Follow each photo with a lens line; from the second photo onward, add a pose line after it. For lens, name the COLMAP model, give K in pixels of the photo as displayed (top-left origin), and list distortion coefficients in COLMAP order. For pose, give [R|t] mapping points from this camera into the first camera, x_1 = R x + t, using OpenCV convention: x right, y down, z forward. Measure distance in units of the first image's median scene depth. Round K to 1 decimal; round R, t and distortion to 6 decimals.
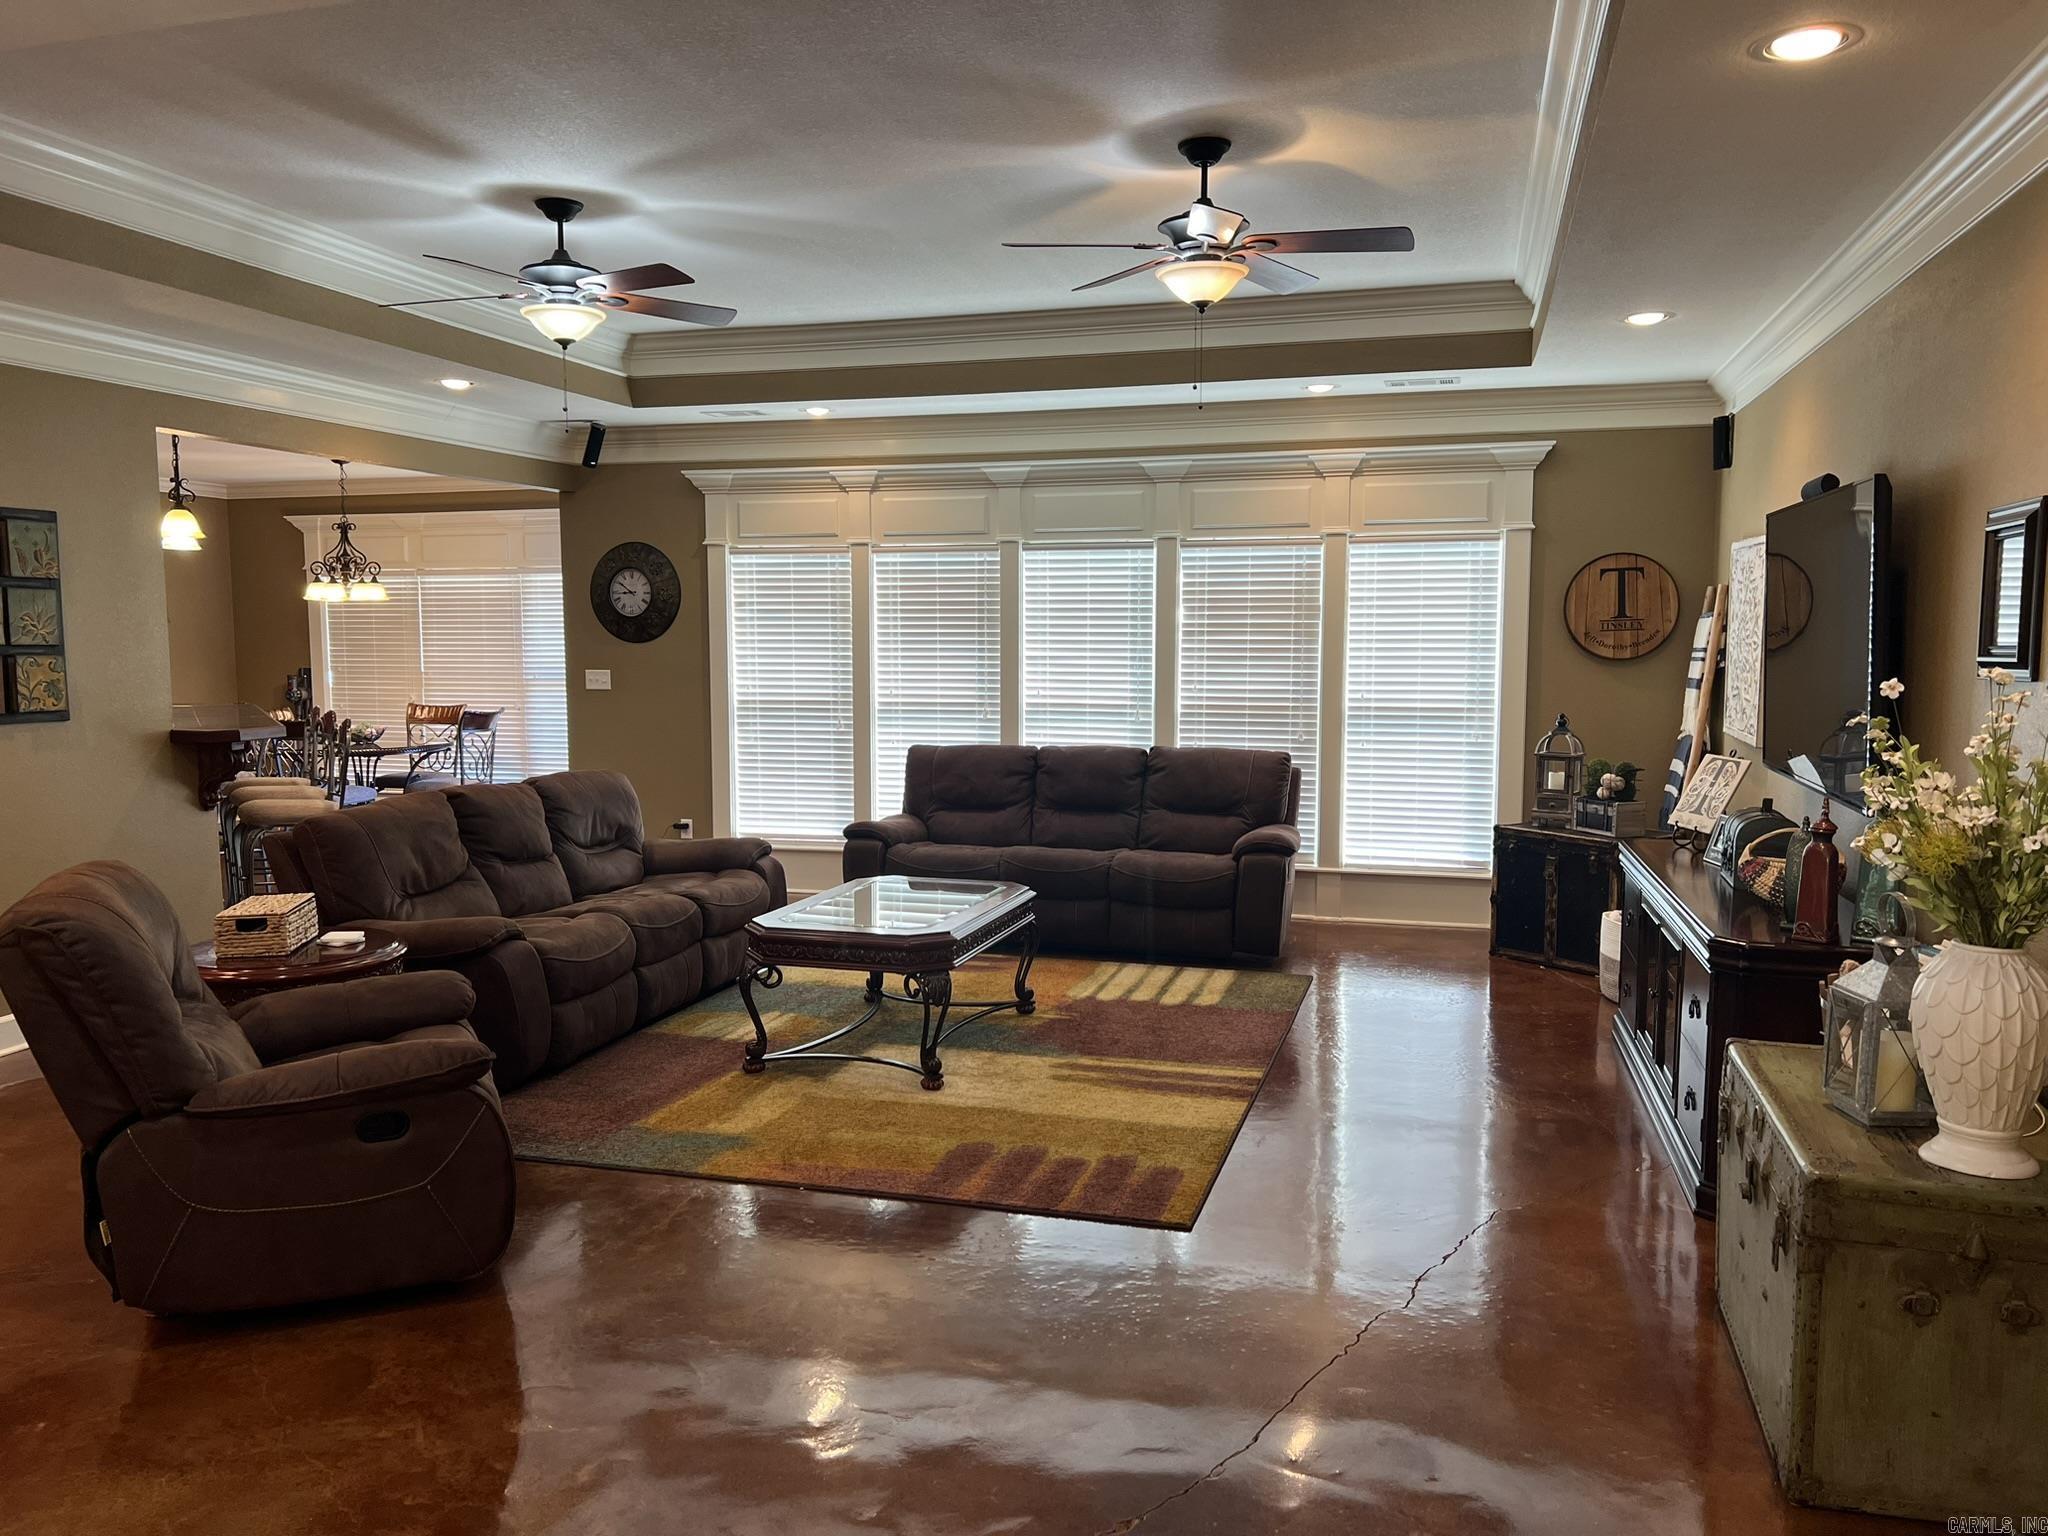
lens RADIAL K [[1533.8, 0, 1018.1], [0, 1533.8, 777.4], [0, 0, 1]] dist [0.010794, -0.060277]
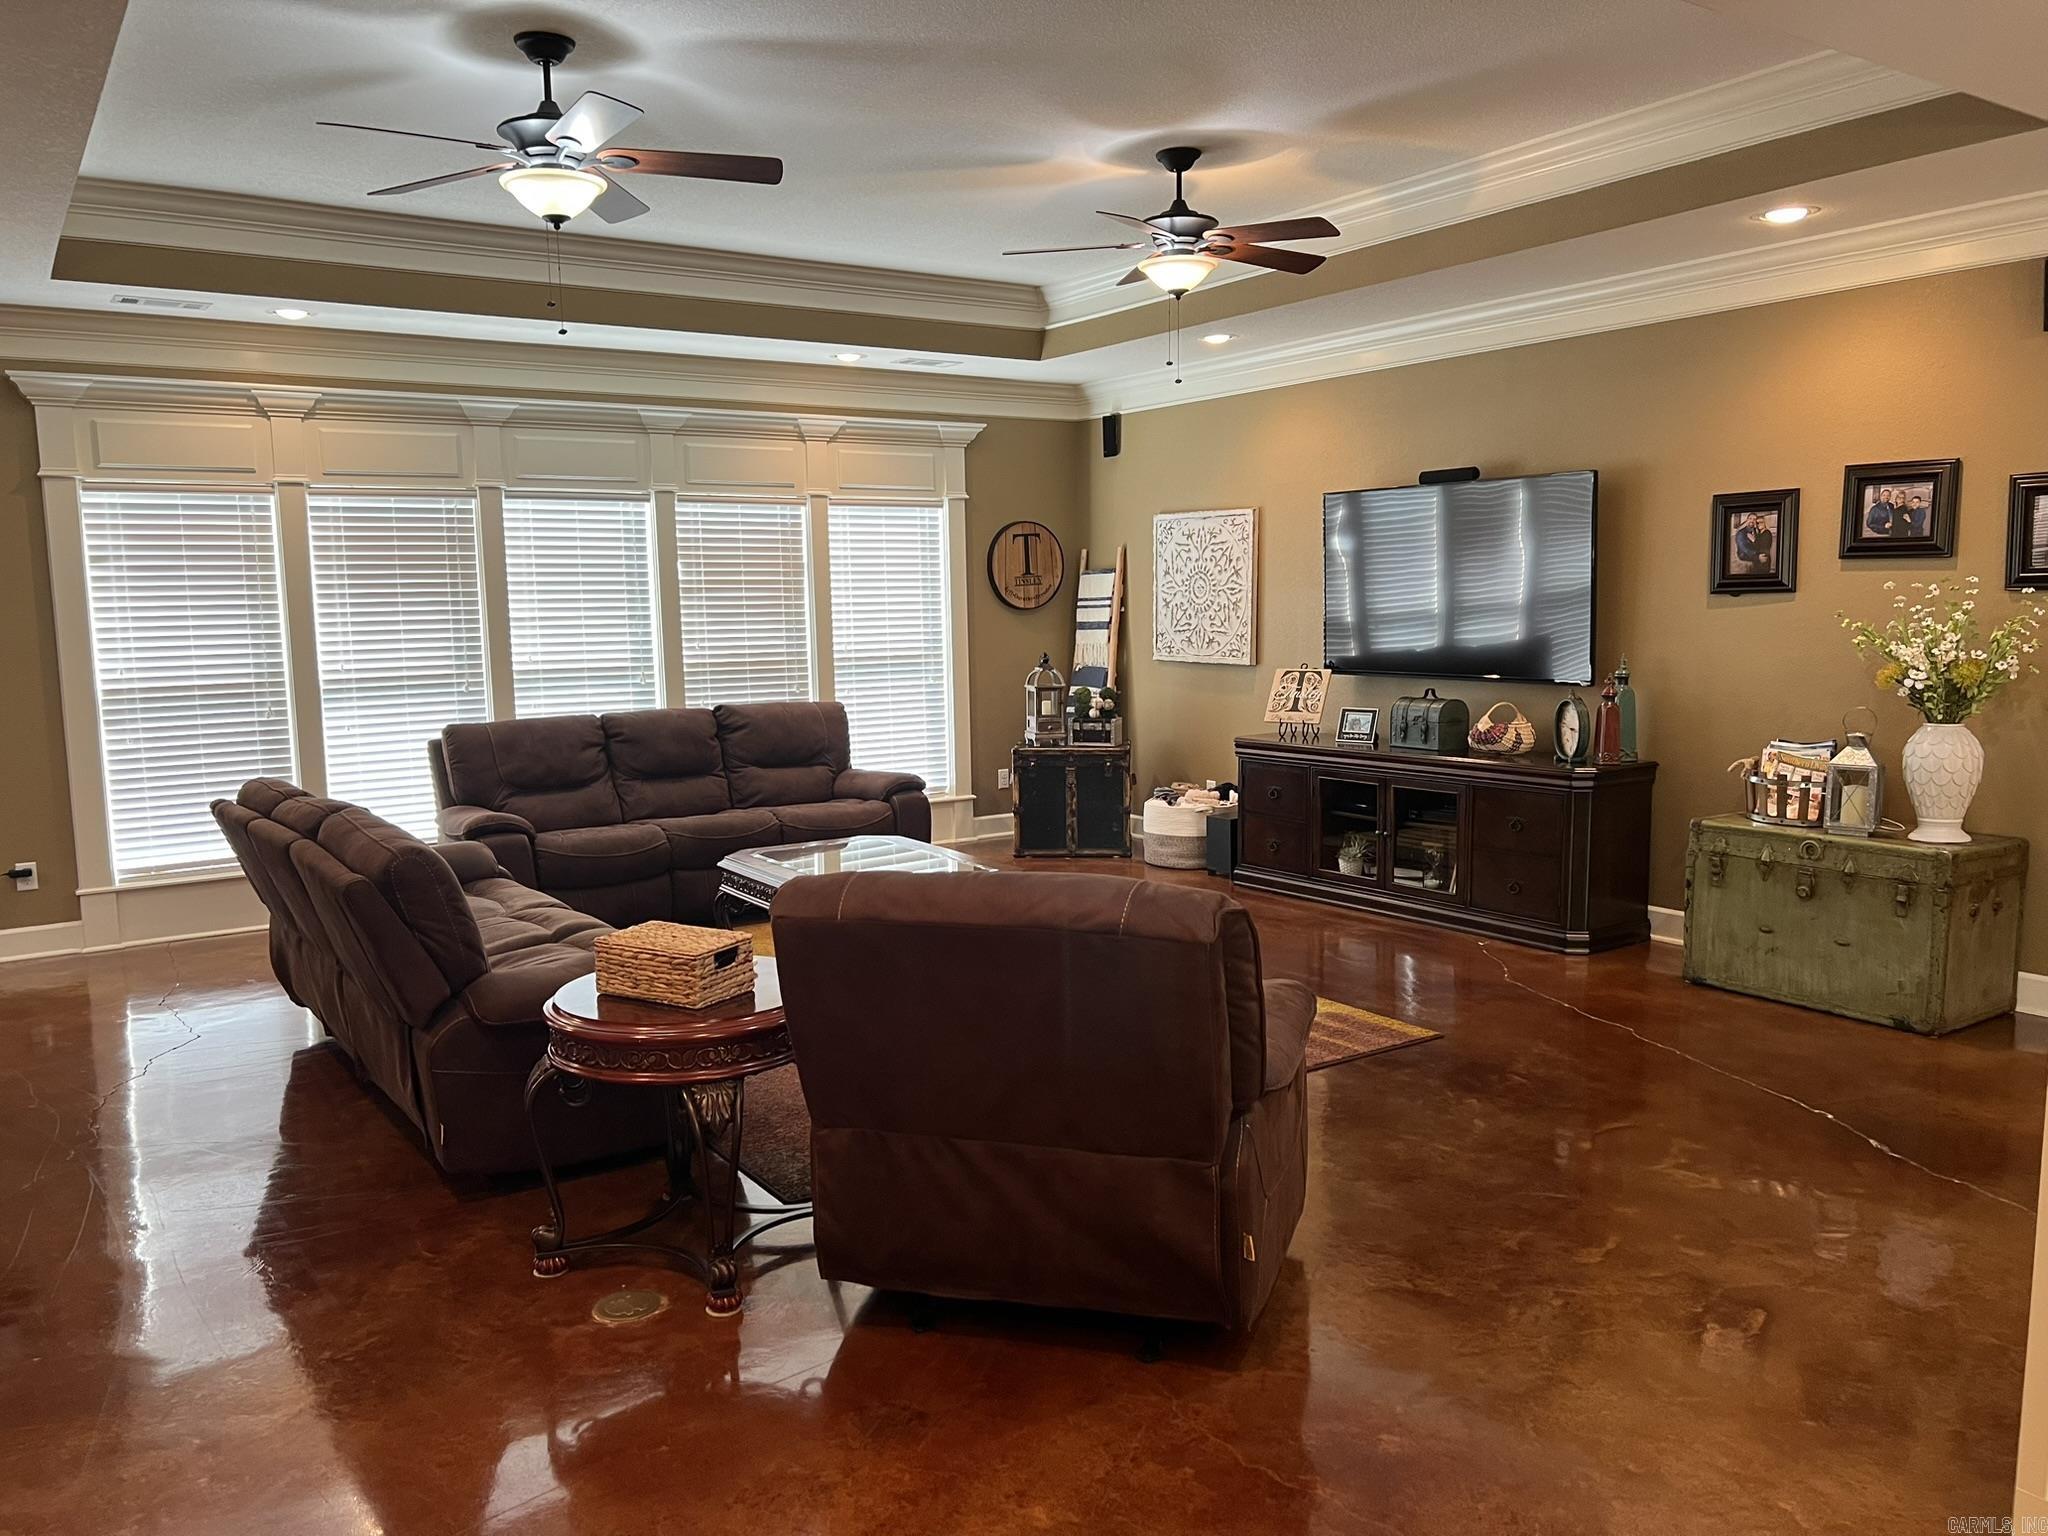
lens RADIAL K [[1533.8, 0, 1036.8], [0, 1533.8, 776.7], [0, 0, 1]] dist [0.010794, -0.060277]
pose [[0.618643, -0.099819, 0.779305, -0.531196], [0.090036, 0.994369, 0.055891, -0.010641], [-0.780496, 0.035589, 0.624147, 0.220969]]
